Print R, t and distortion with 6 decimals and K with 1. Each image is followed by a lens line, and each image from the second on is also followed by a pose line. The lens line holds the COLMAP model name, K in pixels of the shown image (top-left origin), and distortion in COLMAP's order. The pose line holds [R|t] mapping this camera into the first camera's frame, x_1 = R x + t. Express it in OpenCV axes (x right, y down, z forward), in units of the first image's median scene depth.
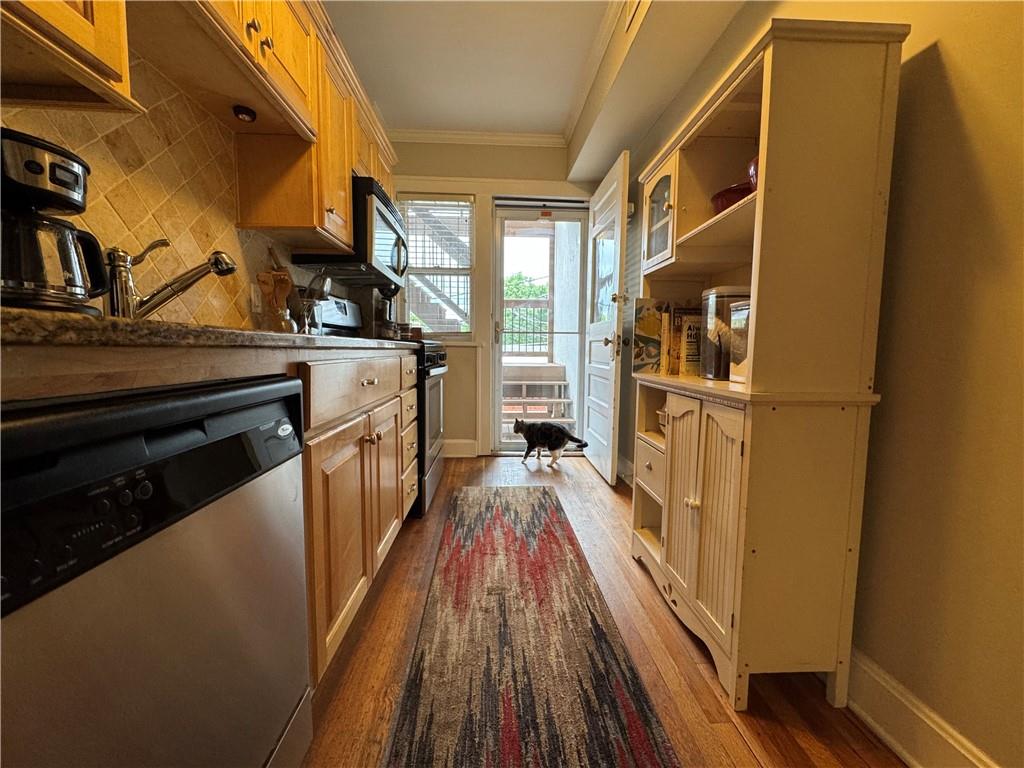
lens RADIAL K [[410.9, 0, 510.2], [0, 410.9, 383.7], [0, 0, 1]] dist [0.000067, 0.000018]
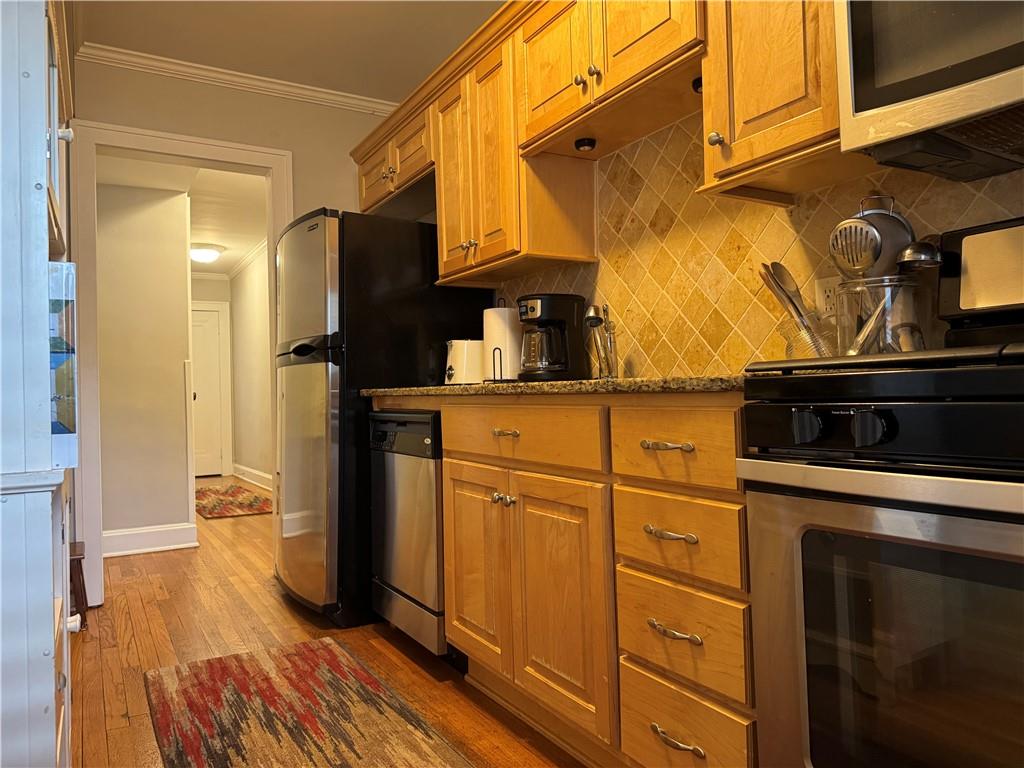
lens RADIAL K [[723.4, 0, 509.5], [0, 723.4, 381.1], [0, 0, 1]] dist [0.000060, 0.004082]
pose [[-0.886380, 0.004485, -0.462937, 0.413000], [-0.023446, 0.998235, 0.054564, -0.235644], [0.462364, 0.059219, -0.884710, 2.804269]]
